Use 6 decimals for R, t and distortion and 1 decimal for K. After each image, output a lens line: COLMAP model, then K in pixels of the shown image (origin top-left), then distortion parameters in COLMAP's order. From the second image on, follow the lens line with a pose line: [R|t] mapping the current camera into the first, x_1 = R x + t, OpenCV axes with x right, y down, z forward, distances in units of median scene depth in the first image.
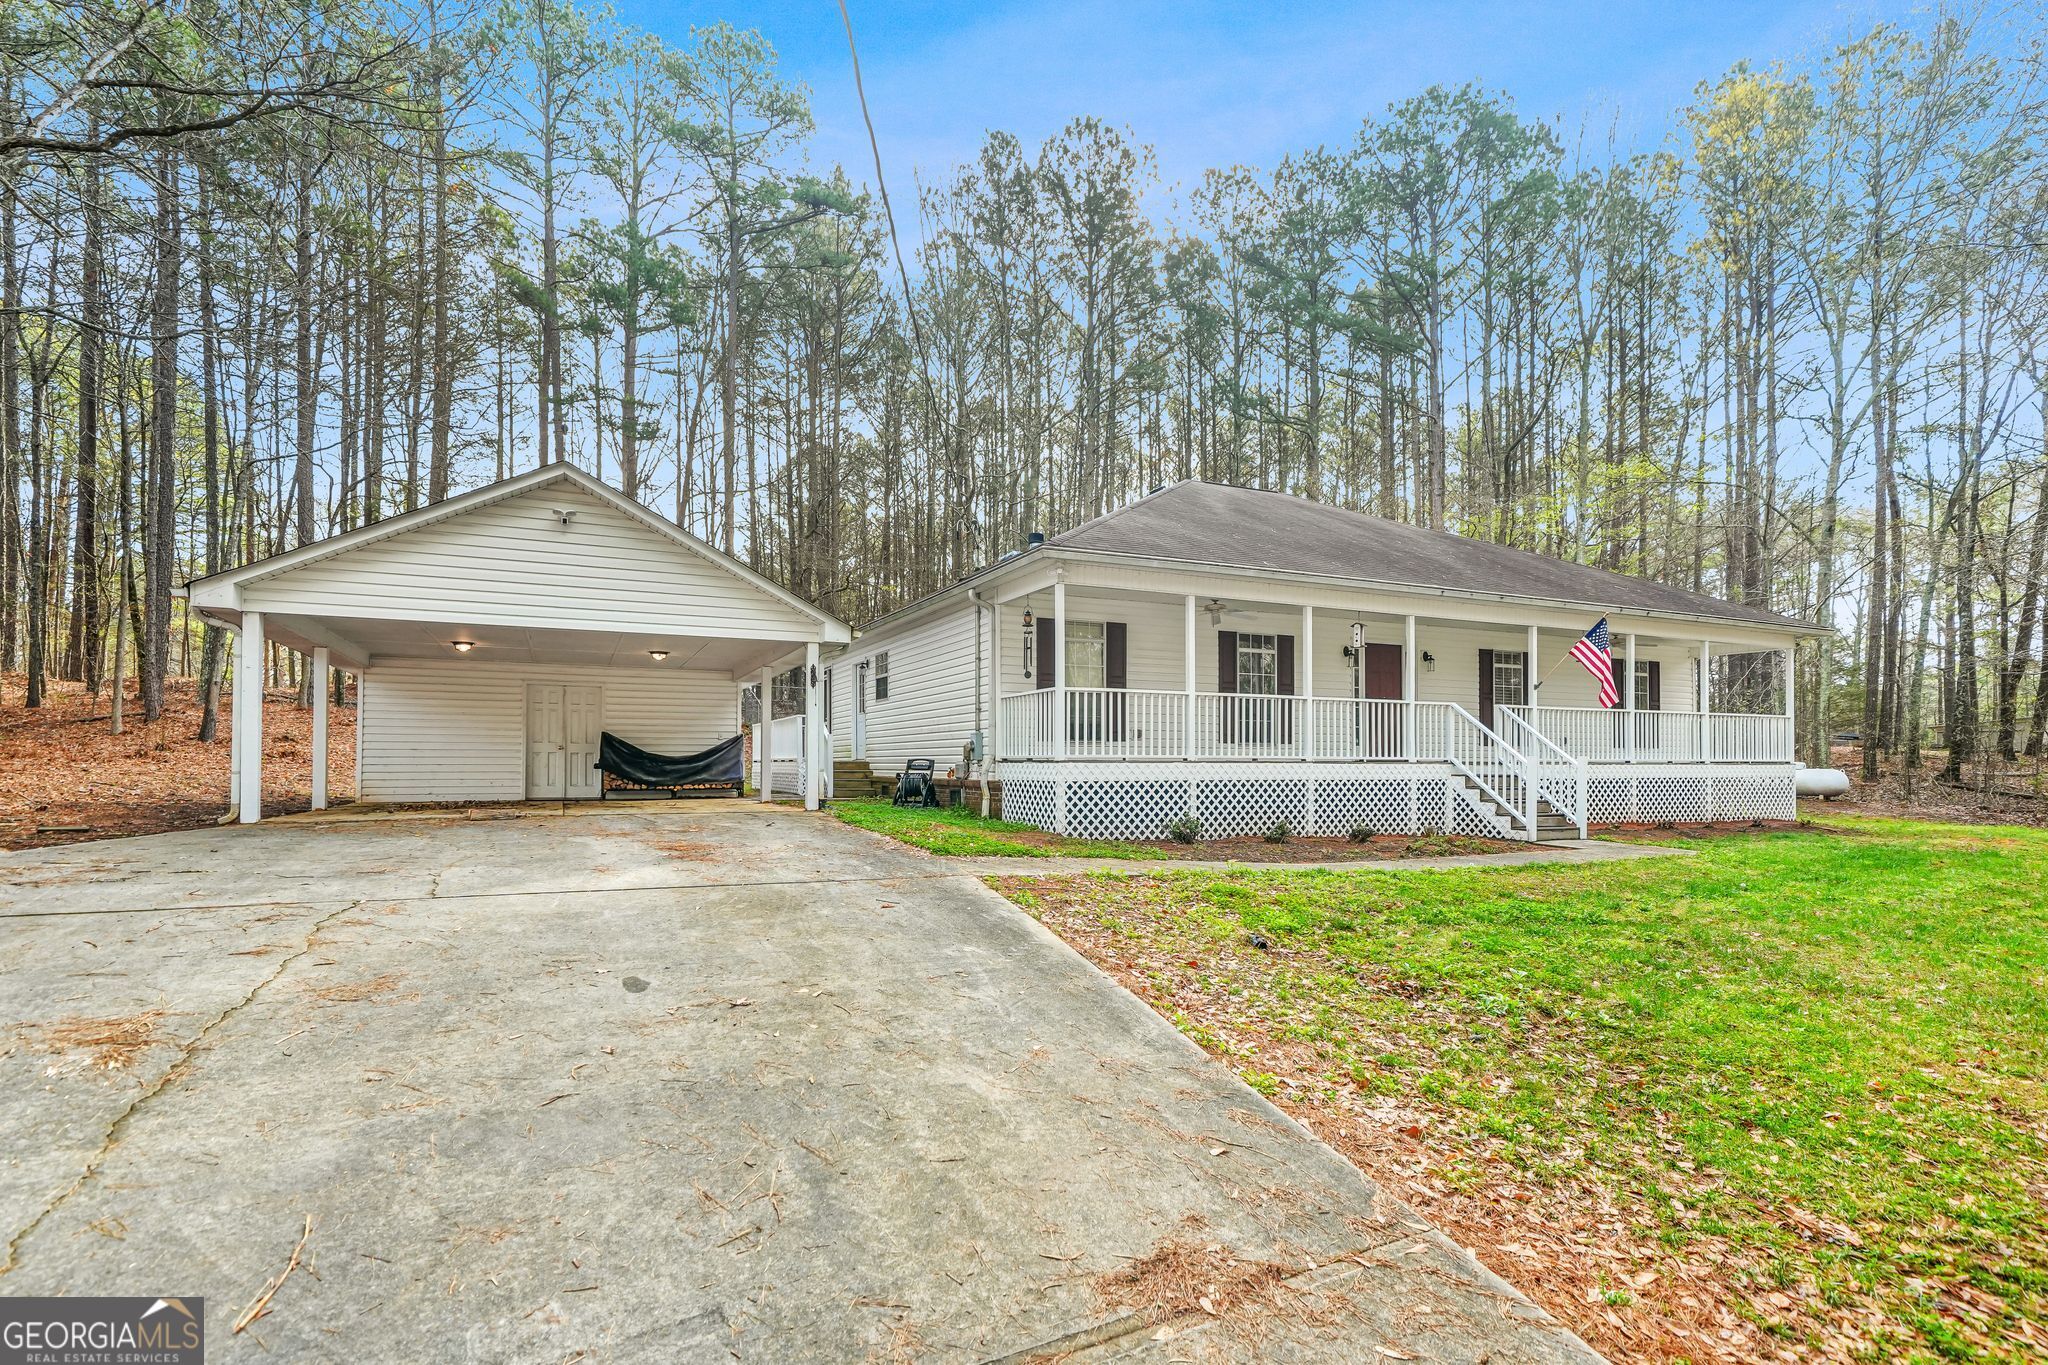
lens RADIAL K [[942.4, 0, 1016.1], [0, 942.4, 745.7], [0, 0, 1]] dist [0.000704, -0.000027]
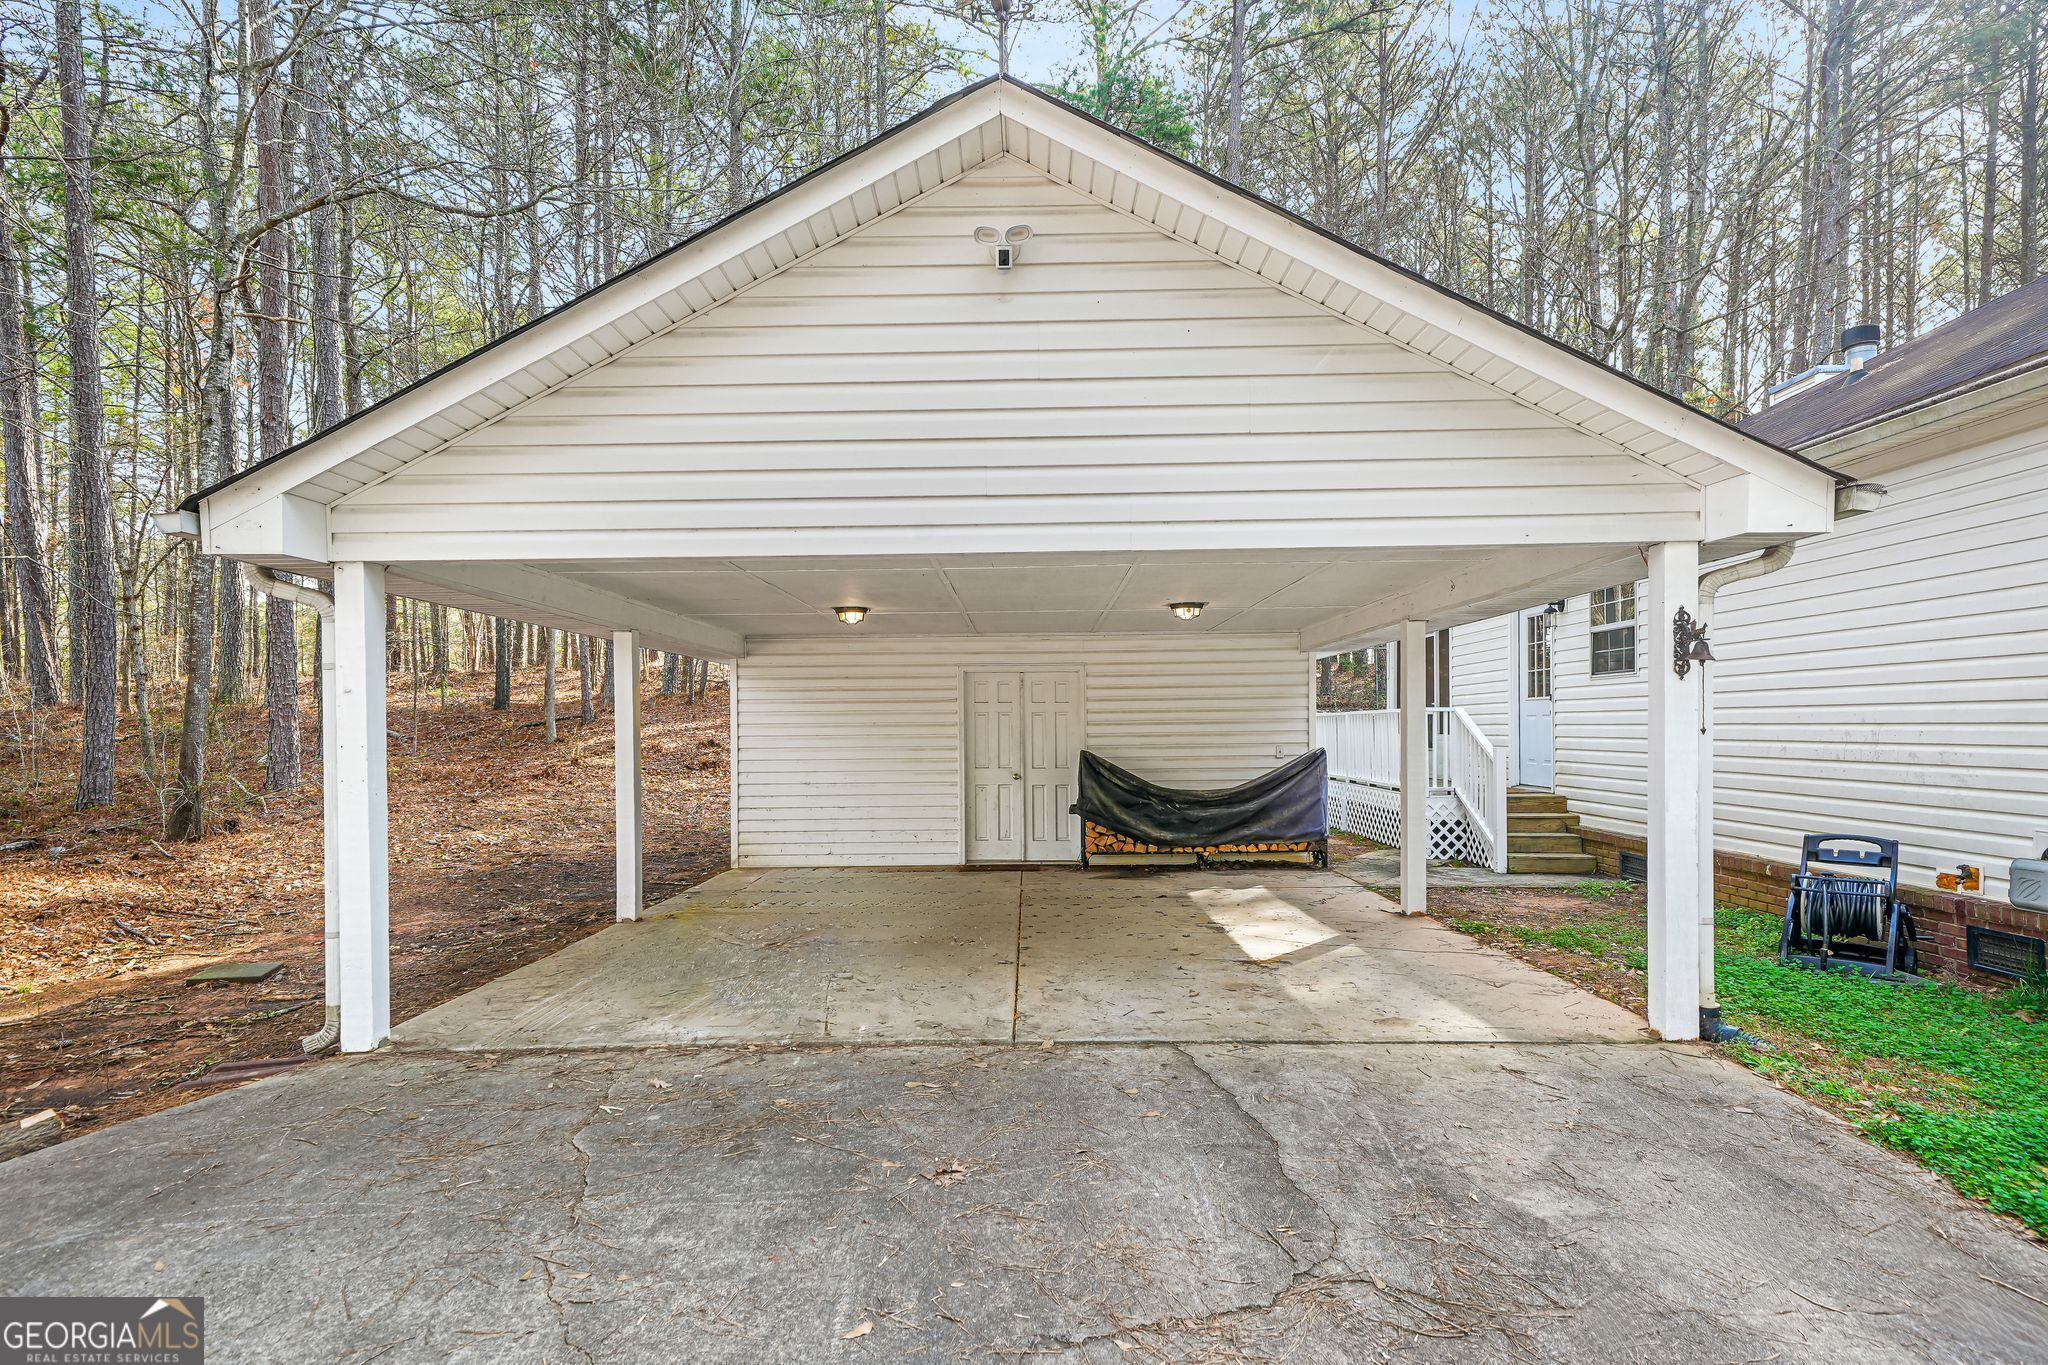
lens RADIAL K [[865.8, 0, 1012.8], [0, 865.8, 695.4], [0, 0, 1]] dist [0.007238, 0.000123]
pose [[0.894892, -0.018609, -0.445895, -0.241536], [0.020662, 0.999786, -0.000258, -0.048743], [0.445805, -0.008982, 0.895085, 0.511926]]
